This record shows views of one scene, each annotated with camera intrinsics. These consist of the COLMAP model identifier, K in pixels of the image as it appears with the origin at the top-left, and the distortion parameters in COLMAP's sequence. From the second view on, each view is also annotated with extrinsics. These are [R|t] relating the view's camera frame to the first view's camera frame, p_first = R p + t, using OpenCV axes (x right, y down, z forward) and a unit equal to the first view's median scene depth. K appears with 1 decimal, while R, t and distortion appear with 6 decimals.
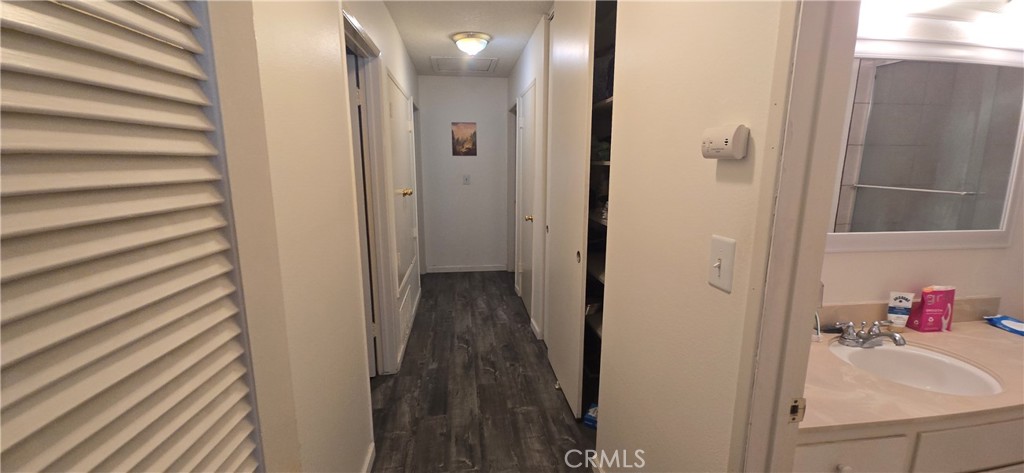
lens RADIAL K [[408.7, 0, 512.0], [0, 408.7, 236.5], [0, 0, 1]] dist [0.053600, -0.027967]
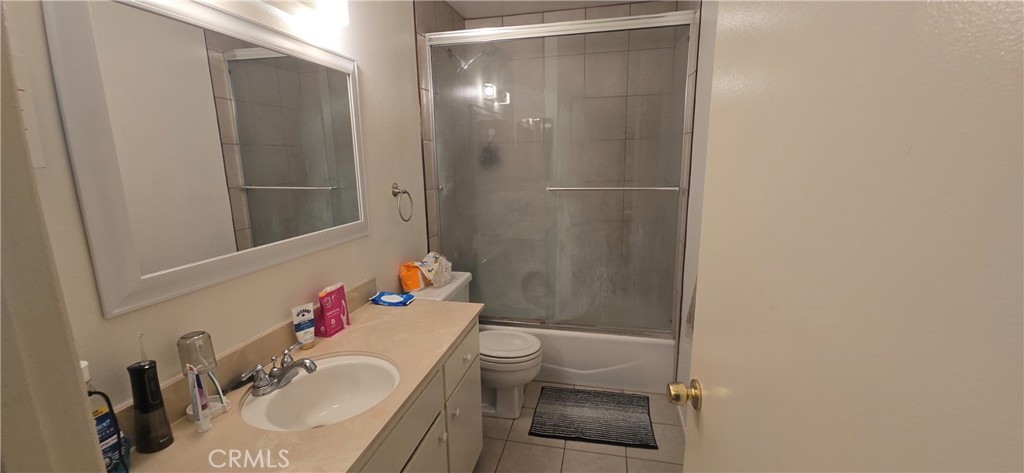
lens RADIAL K [[429.4, 0, 515.0], [0, 429.4, 245.6], [0, 0, 1]] dist [0.001247, -0.000051]
pose [[0.344692, -0.197978, 0.917601, 0.266719], [0.190395, 0.971934, 0.138180, -0.030408], [-0.919205, 0.127077, 0.372712, 0.219319]]
